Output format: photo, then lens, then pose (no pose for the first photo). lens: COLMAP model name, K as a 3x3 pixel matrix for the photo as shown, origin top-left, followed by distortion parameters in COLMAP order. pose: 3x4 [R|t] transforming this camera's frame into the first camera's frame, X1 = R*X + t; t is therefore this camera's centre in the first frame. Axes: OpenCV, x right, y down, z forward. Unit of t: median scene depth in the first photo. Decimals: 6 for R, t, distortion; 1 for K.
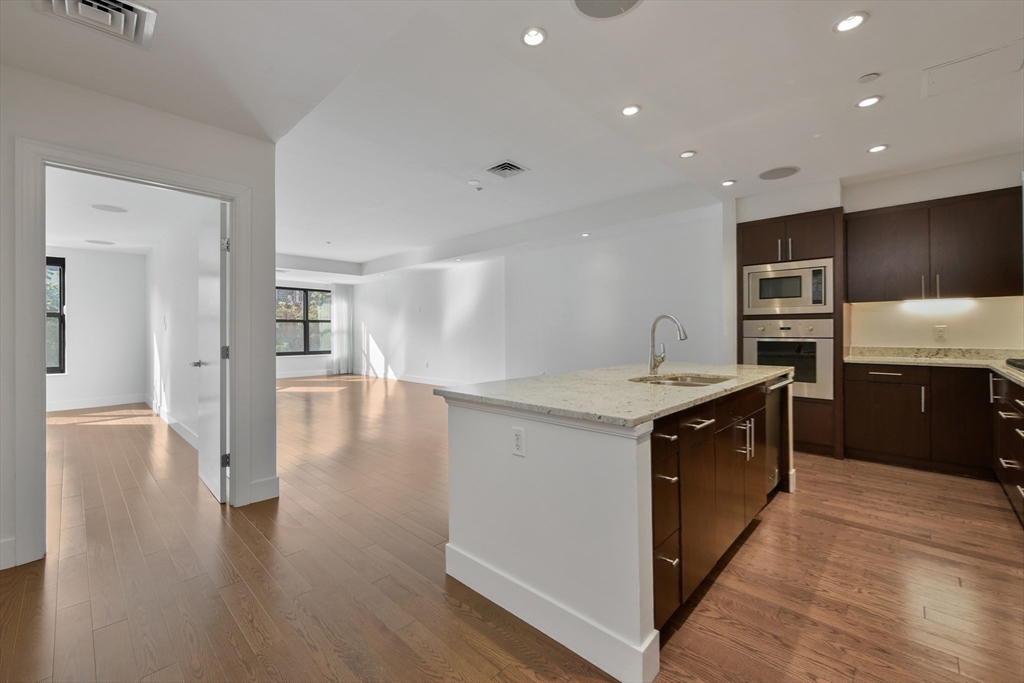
lens RADIAL K [[420.6, 0, 517.5], [0, 420.6, 329.1], [0, 0, 1]] dist [0.001162, 0.000800]
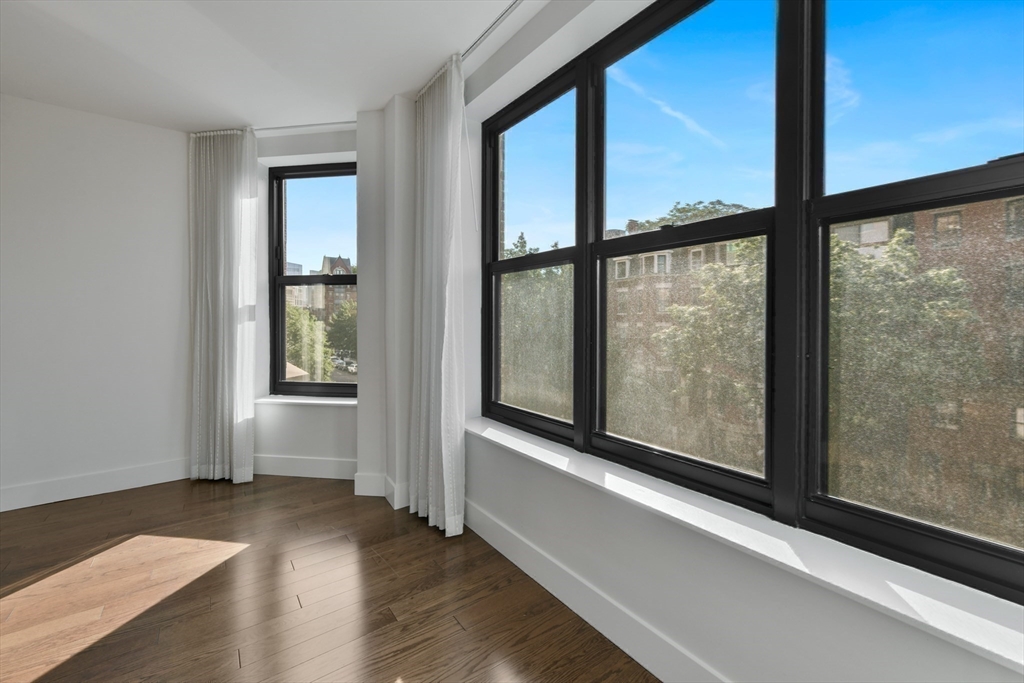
lens RADIAL K [[414.3, 0, 516.5], [0, 414.3, 335.4], [0, 0, 1]] dist [-0.000338, 0.000405]
pose [[-0.173146, 0.027942, -0.984500, -1.140187], [0.005318, 0.999609, 0.027435, 0.026379], [0.984882, -0.000485, -0.173227, 2.813974]]
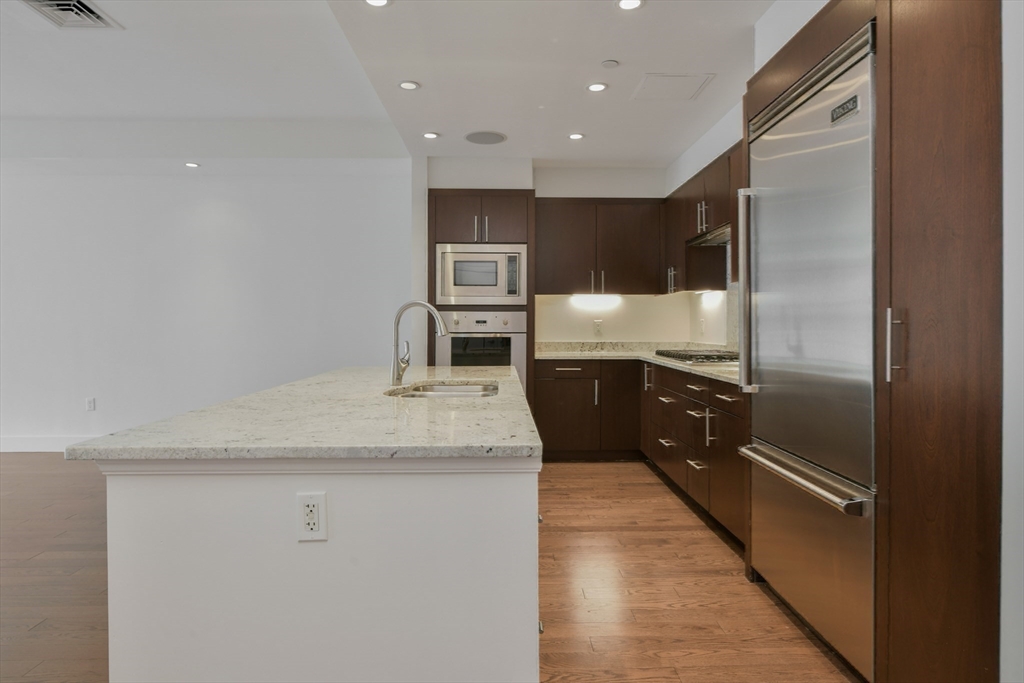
lens RADIAL K [[592.8, 0, 513.9], [0, 592.8, 324.3], [0, 0, 1]] dist [-0.004260, -0.000065]
pose [[0.711186, 0.004279, 0.702991, -0.164214], [-0.006779, 0.999977, 0.000770, 0.002260], [-0.702971, -0.005313, 0.711199, 0.107546]]
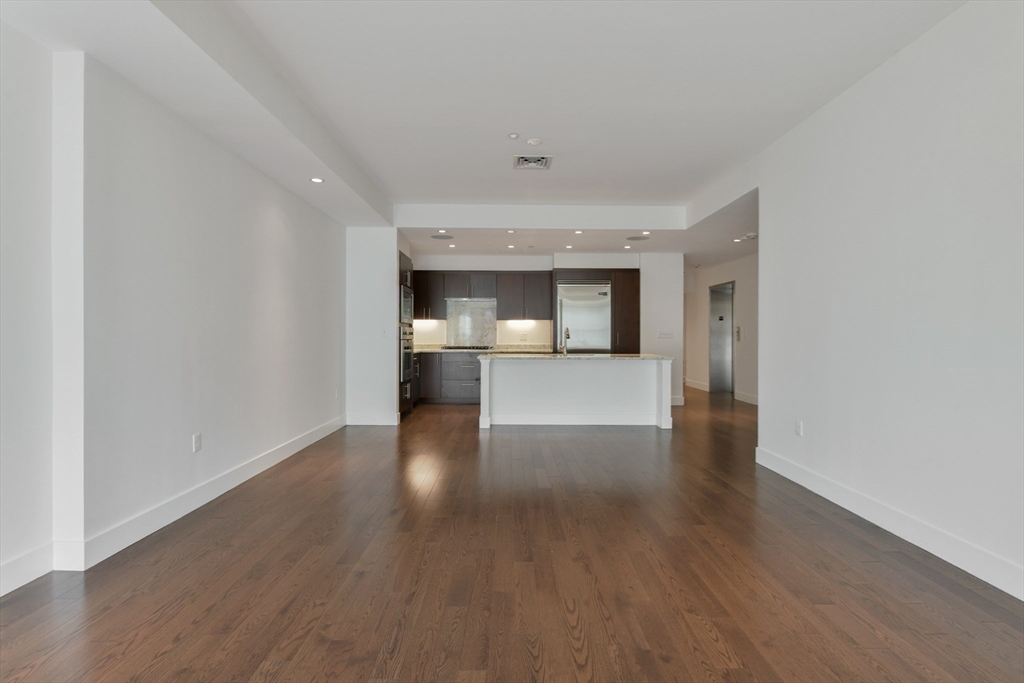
lens RADIAL K [[494.3, 0, 515.6], [0, 494.3, 336.8], [0, 0, 1]] dist [-0.000493, 0.000052]
pose [[-0.695482, 0.002856, 0.718538, -0.884737], [-0.002101, 0.999980, -0.006008, 0.021263], [-0.718541, -0.005689, -0.695461, 2.001212]]
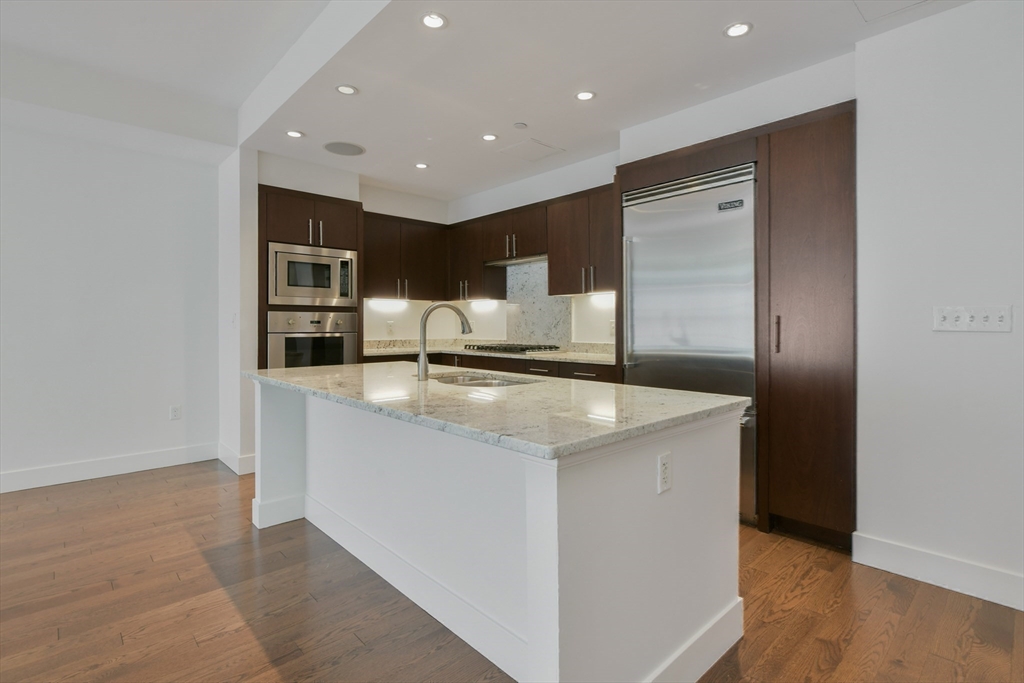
lens RADIAL K [[497.1, 0, 514.3], [0, 497.1, 325.8], [0, 0, 1]] dist [-0.003630, -0.000341]
pose [[0.066429, 0.004961, 0.997779, -0.389400], [-0.005725, 0.999973, -0.004591, 0.009119], [-0.997775, -0.005407, 0.066455, 0.538256]]
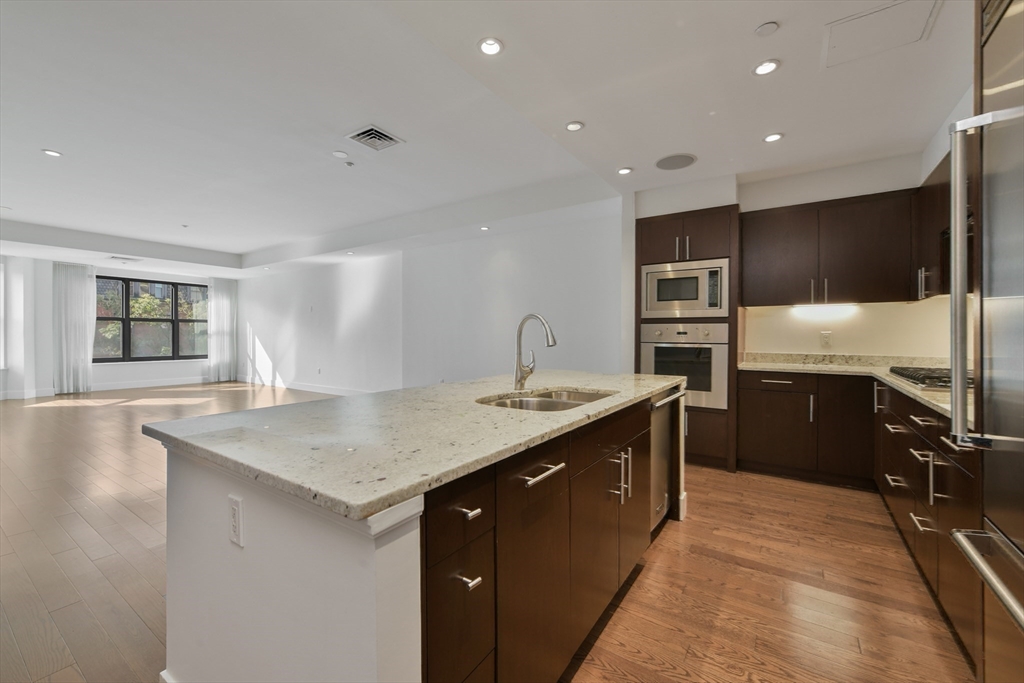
lens RADIAL K [[414.3, 0, 516.5], [0, 414.3, 335.4], [0, 0, 1]] dist [-0.000338, 0.000405]
pose [[0.986426, 0.007449, 0.164035, 0.130681], [-0.008575, 0.999944, 0.006156, 0.000972], [-0.163980, -0.007479, 0.986435, 0.163178]]
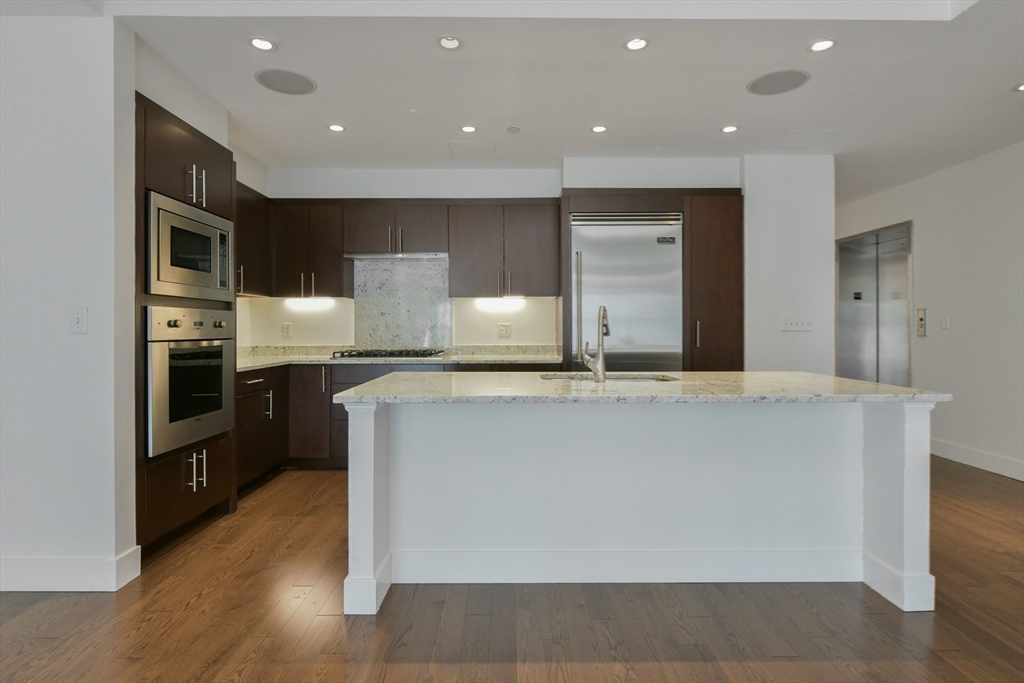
lens RADIAL K [[524.3, 0, 511.0], [0, 524.3, 327.6], [0, 0, 1]] dist [-0.000407, -0.000385]
pose [[-0.691259, 0.007652, 0.722566, -0.182592], [0.002091, 0.999961, -0.008590, 0.011038], [-0.722604, -0.004427, -0.691248, 1.238033]]
